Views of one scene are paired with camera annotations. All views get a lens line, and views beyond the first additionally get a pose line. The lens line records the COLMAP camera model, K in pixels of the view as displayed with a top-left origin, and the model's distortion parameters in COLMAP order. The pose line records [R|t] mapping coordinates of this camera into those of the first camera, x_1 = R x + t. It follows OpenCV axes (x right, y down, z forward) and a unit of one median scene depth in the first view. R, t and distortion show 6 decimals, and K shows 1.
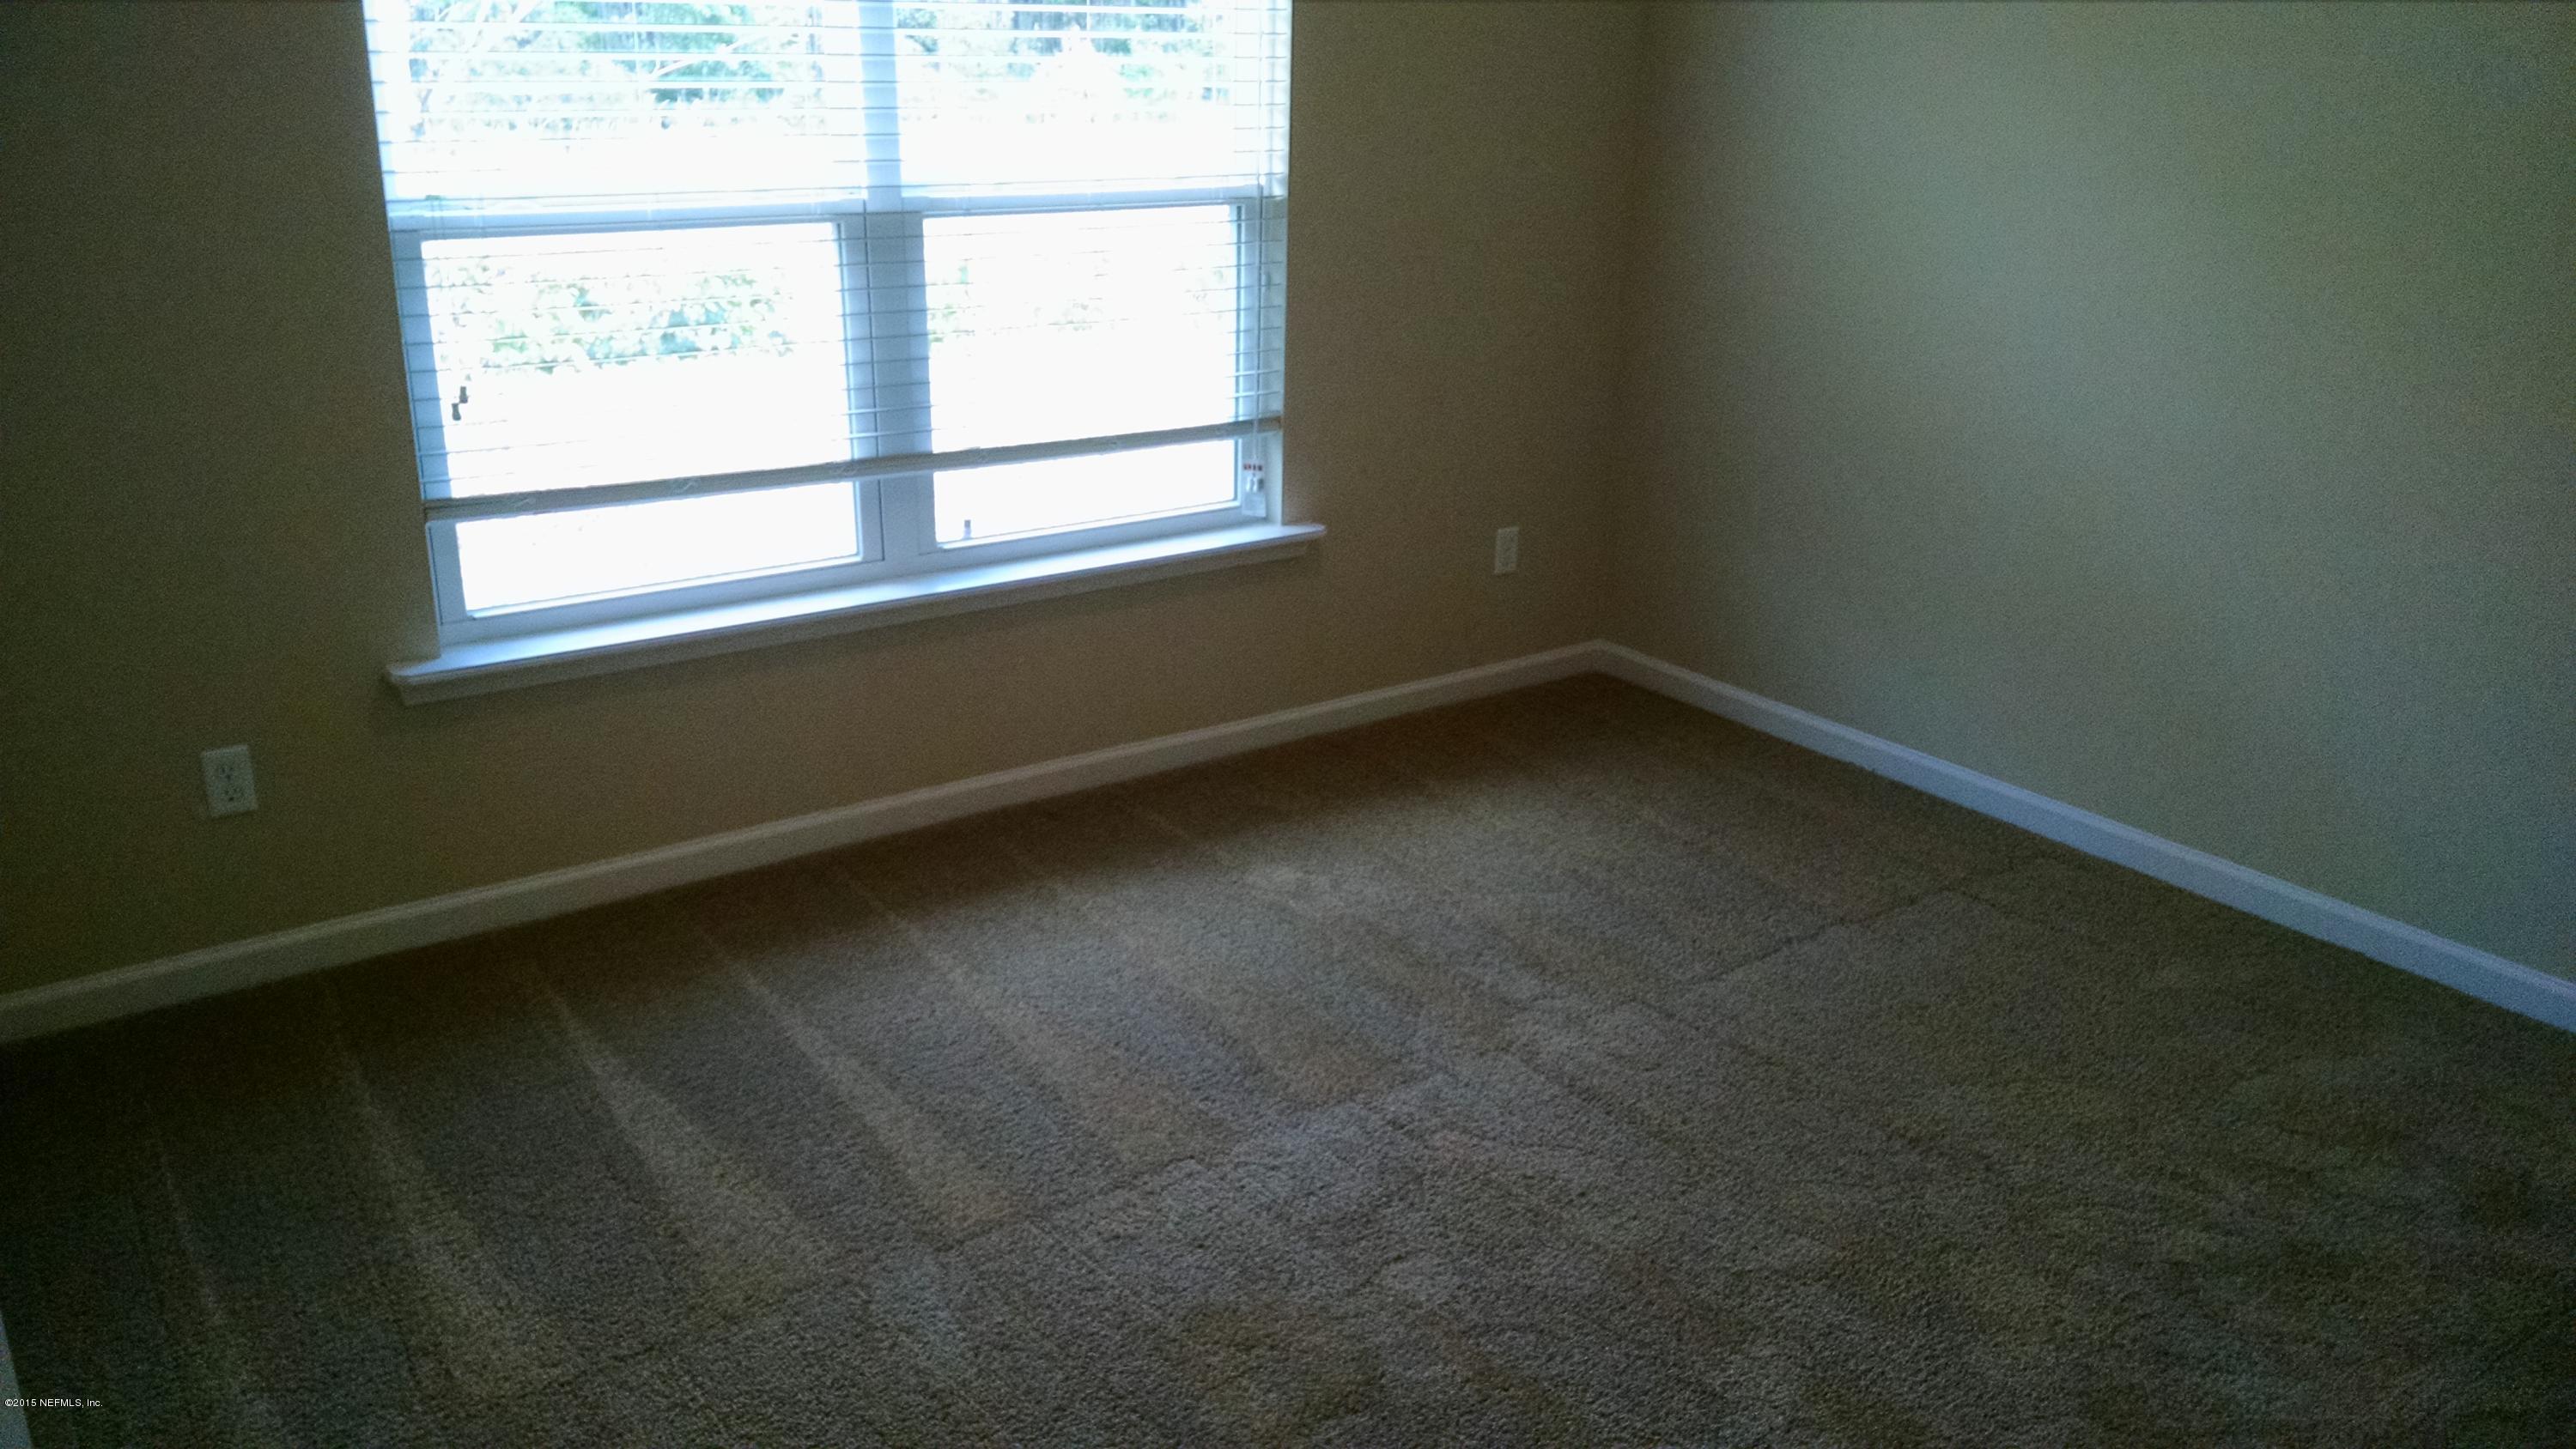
lens RADIAL K [[1986.0, 0, 1288.0], [0, 1986.0, 724.5], [0, 0, 1]] dist [0.005856, -0.100191]
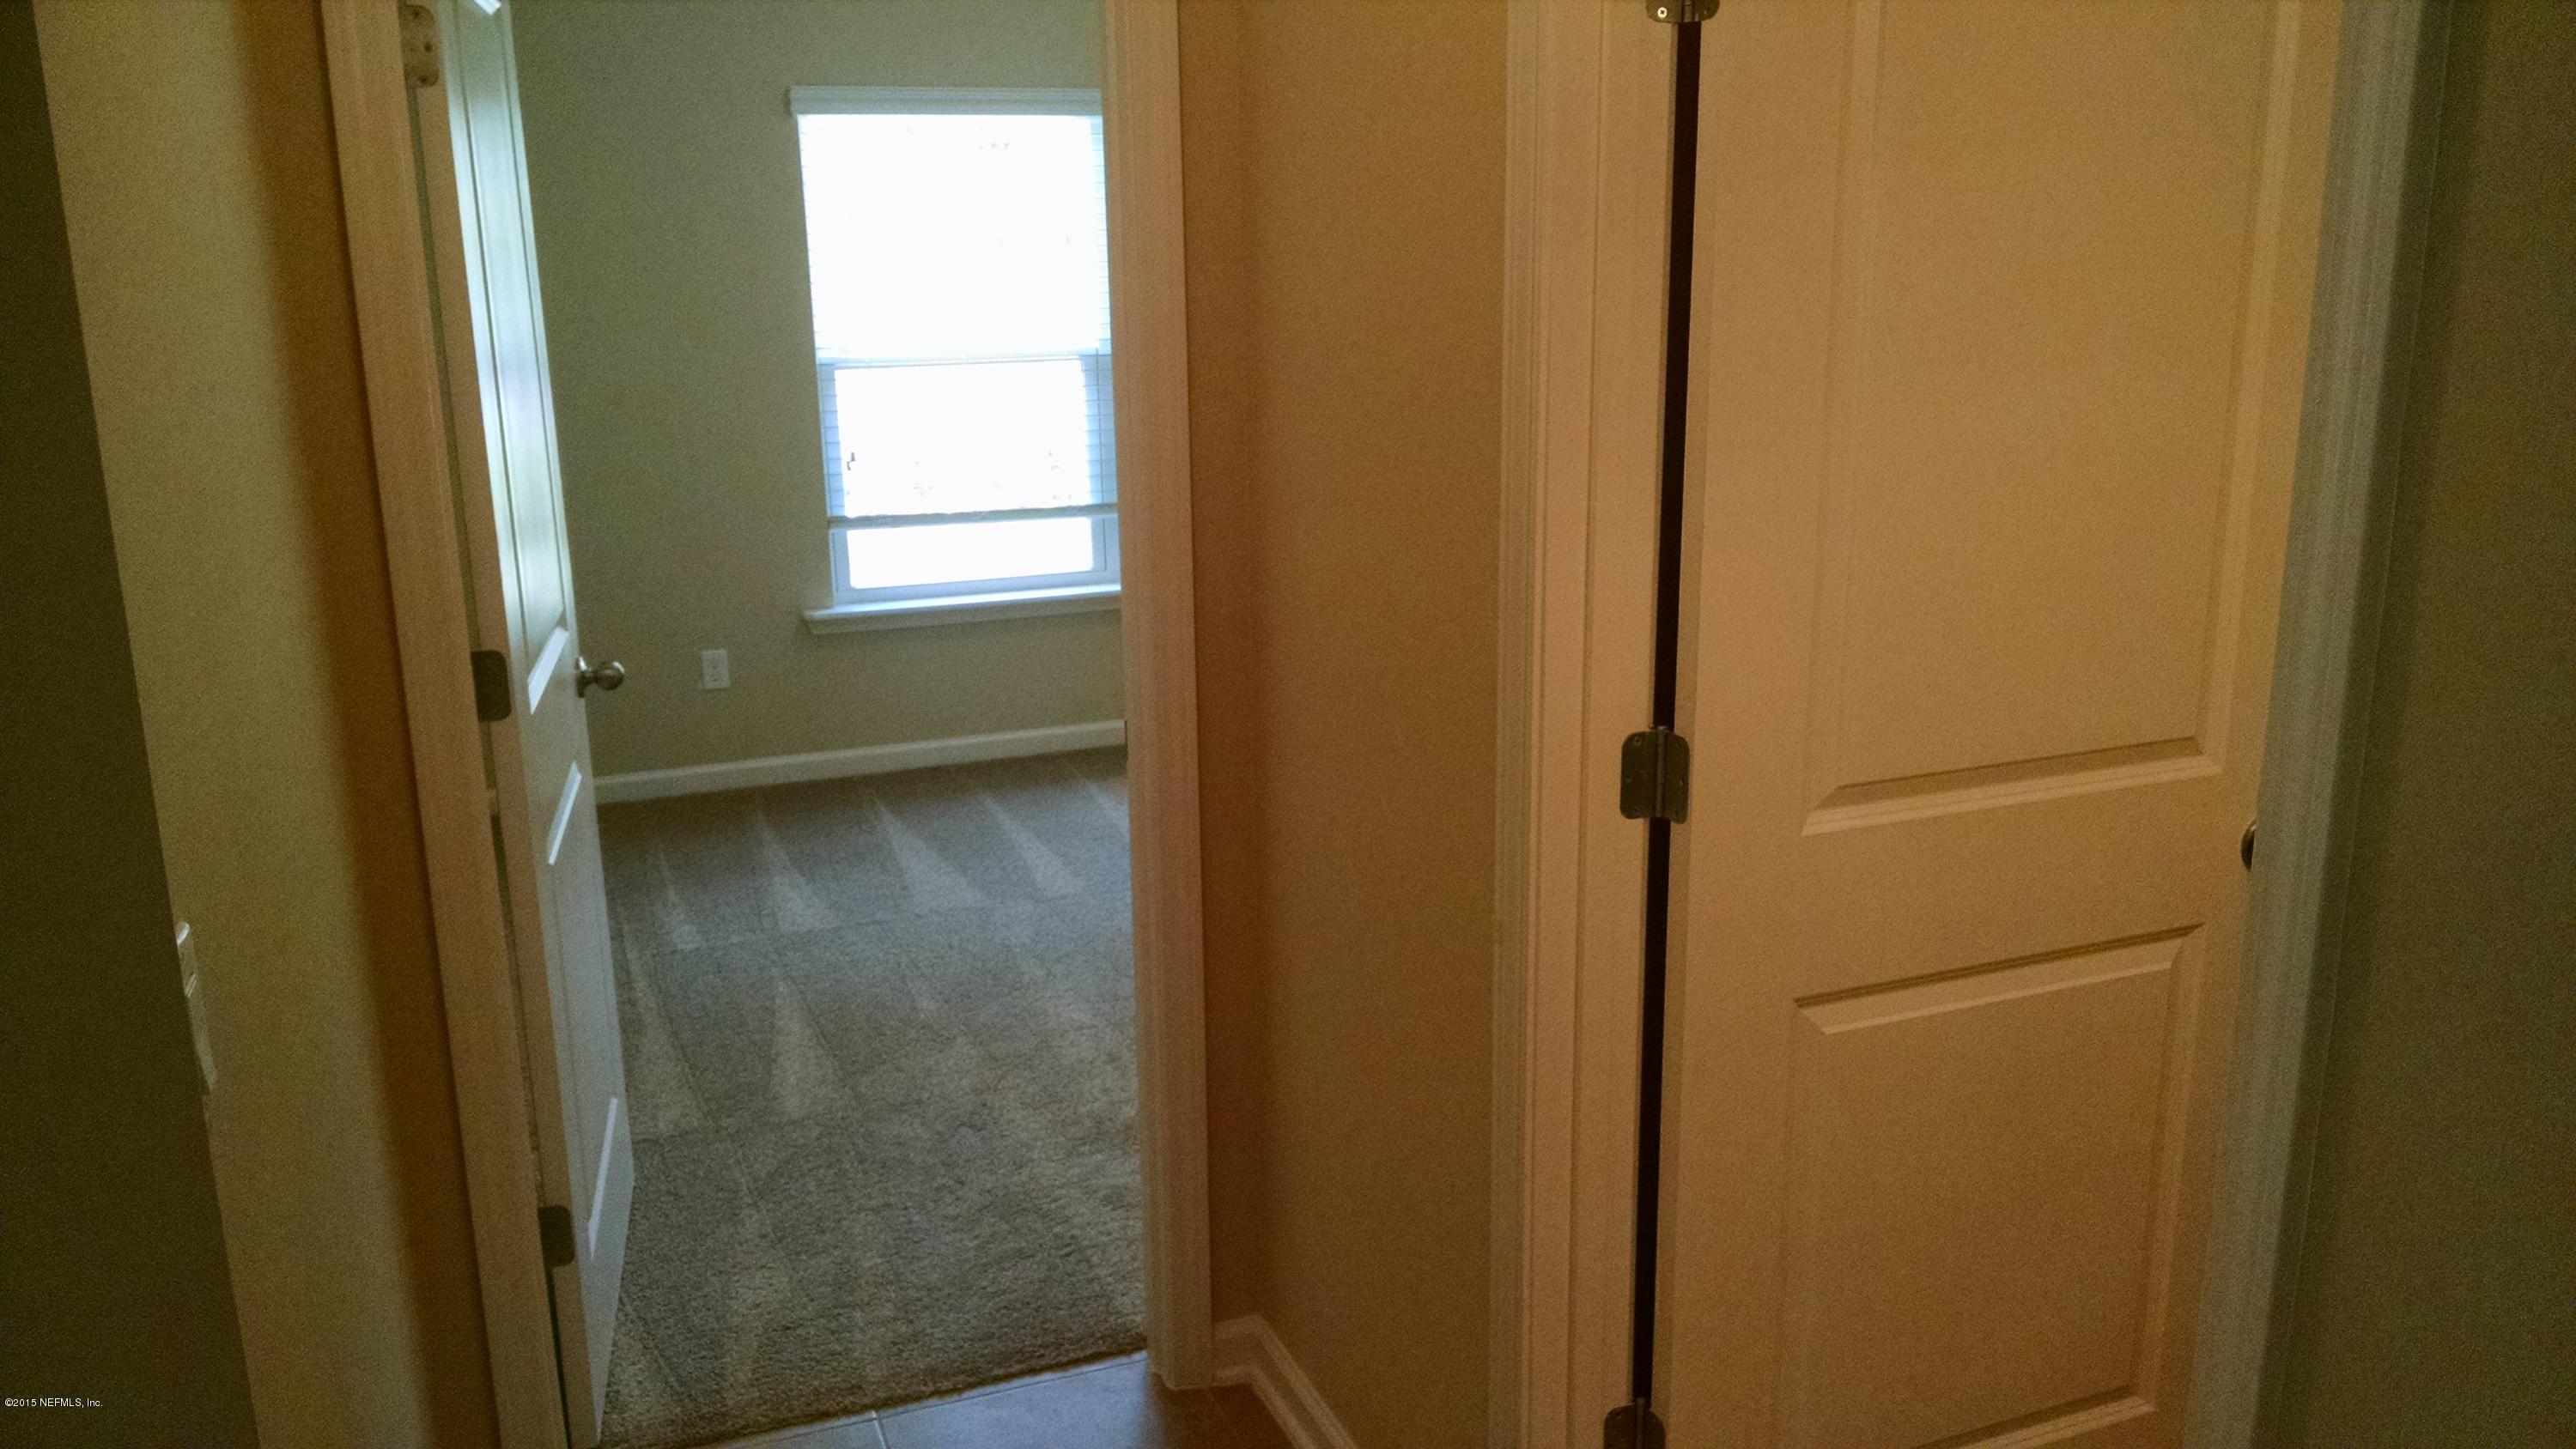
lens RADIAL K [[2014.0, 0, 1326.4], [0, 2014.0, 732.2], [0, 0, 1]] dist [0.051544, -0.119608]
pose [[0.971072, 0.037088, -0.235890, 0.429293], [-0.052834, 0.996752, -0.060780, 0.165960], [0.232870, 0.071485, 0.969877, -0.633684]]
